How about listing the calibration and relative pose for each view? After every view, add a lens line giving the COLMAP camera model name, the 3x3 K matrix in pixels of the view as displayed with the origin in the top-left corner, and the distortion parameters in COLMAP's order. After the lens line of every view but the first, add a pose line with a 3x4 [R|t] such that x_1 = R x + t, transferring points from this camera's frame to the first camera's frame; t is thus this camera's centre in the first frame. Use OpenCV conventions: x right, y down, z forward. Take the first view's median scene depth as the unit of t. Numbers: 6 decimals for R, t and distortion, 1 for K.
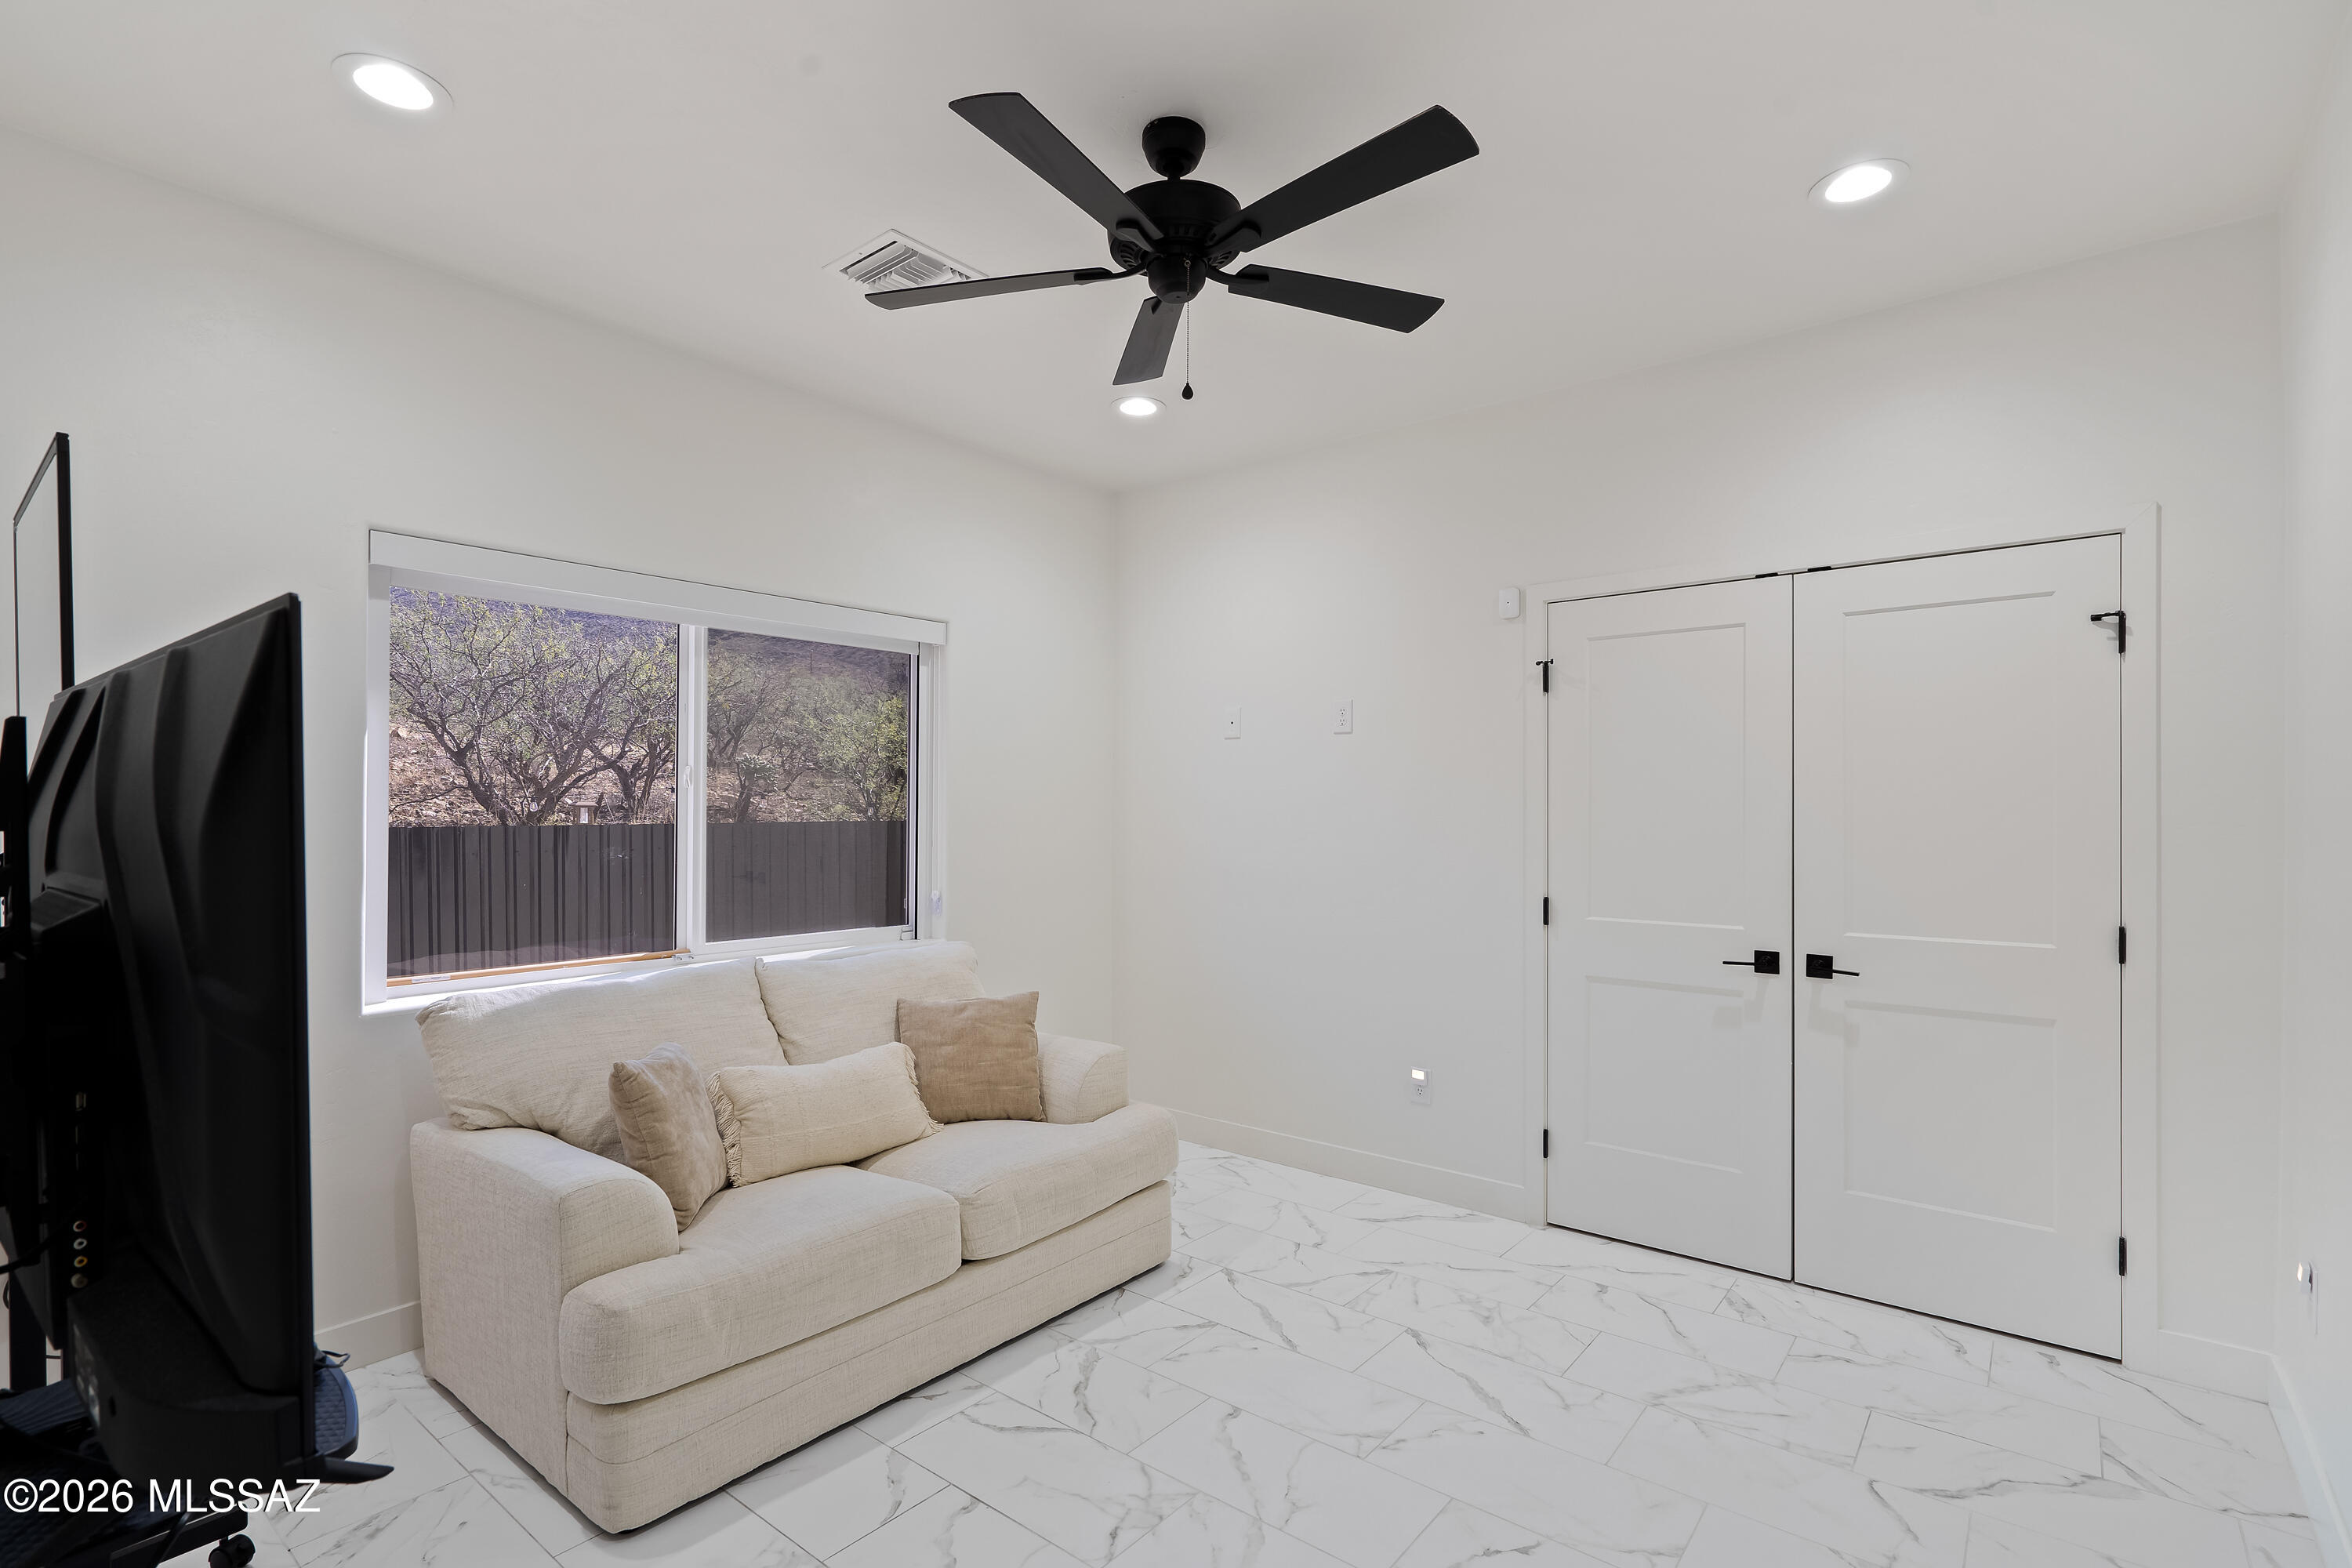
lens RADIAL K [[1073.9, 0, 1168.2], [0, 1073.9, 794.2], [0, 0, 1]] dist [-0.002065, 0.000774]
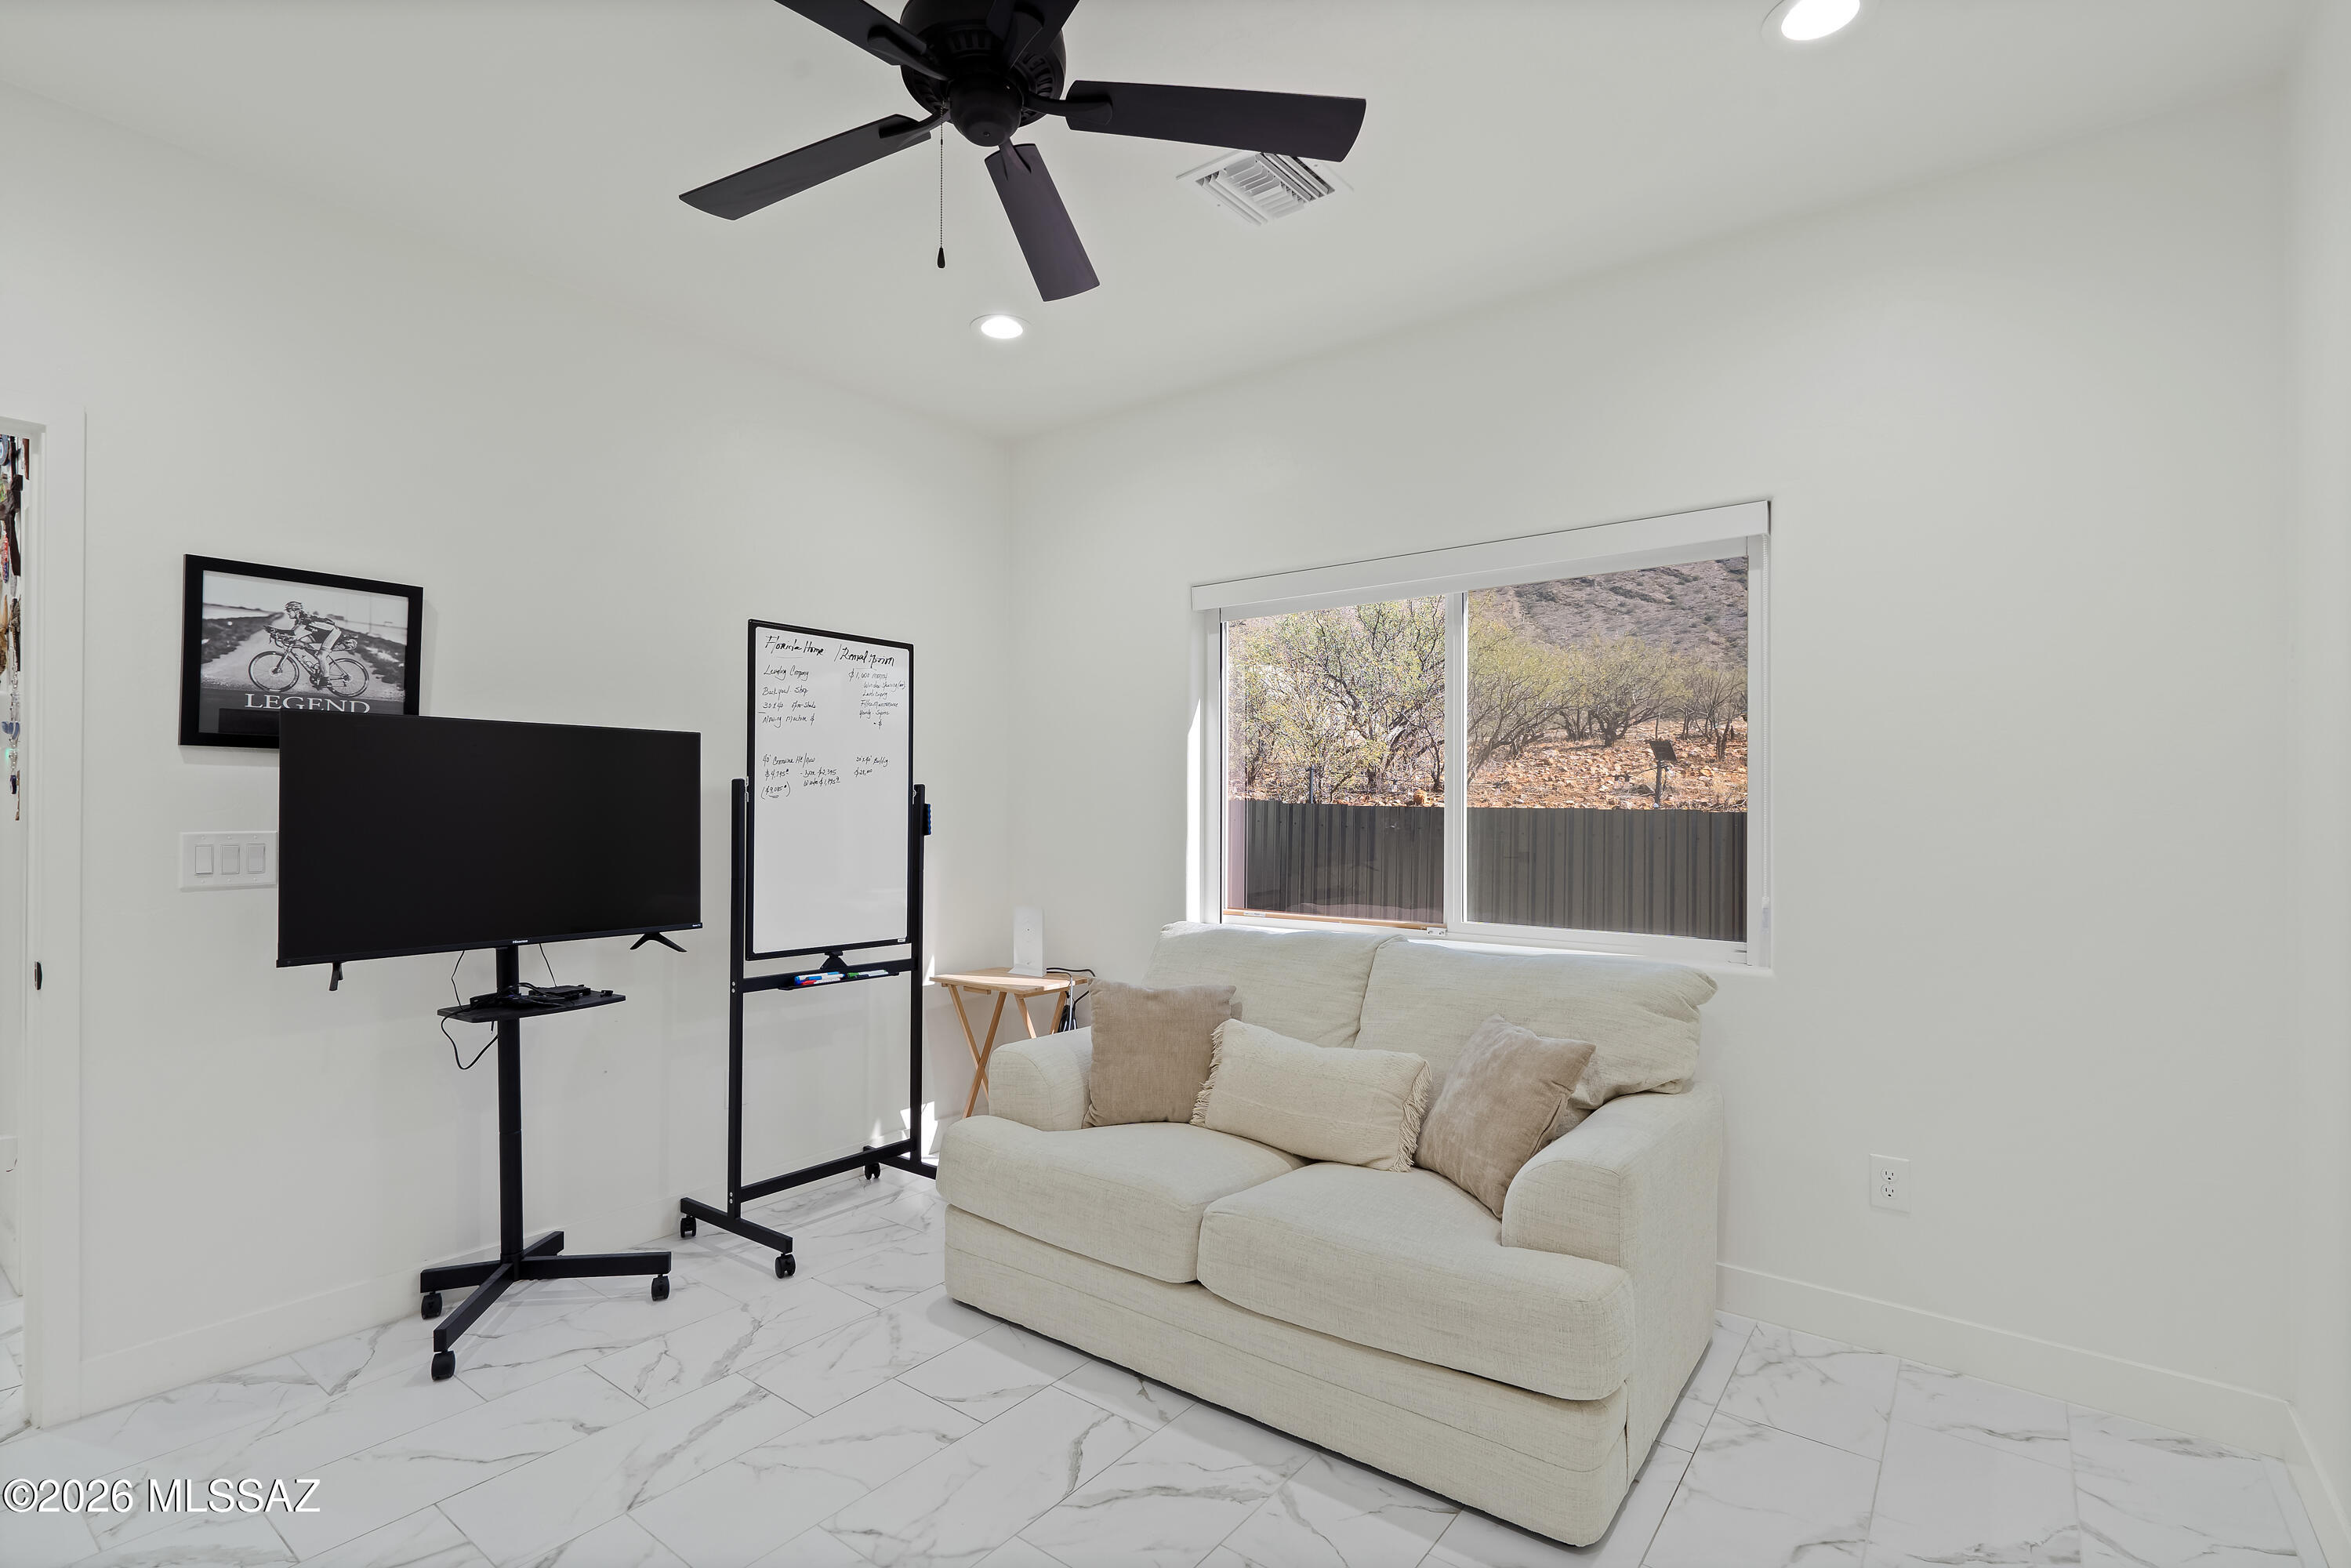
lens RADIAL K [[1073.5, 0, 1167.7], [0, 1073.5, 794.2], [0, 0, 1]] dist [-0.002065, 0.000774]
pose [[0.035505, -0.023083, -0.999103, 0.632722], [0.017049, 0.999602, -0.022488, 0.051722], [0.999224, -0.016236, 0.035885, 0.864342]]
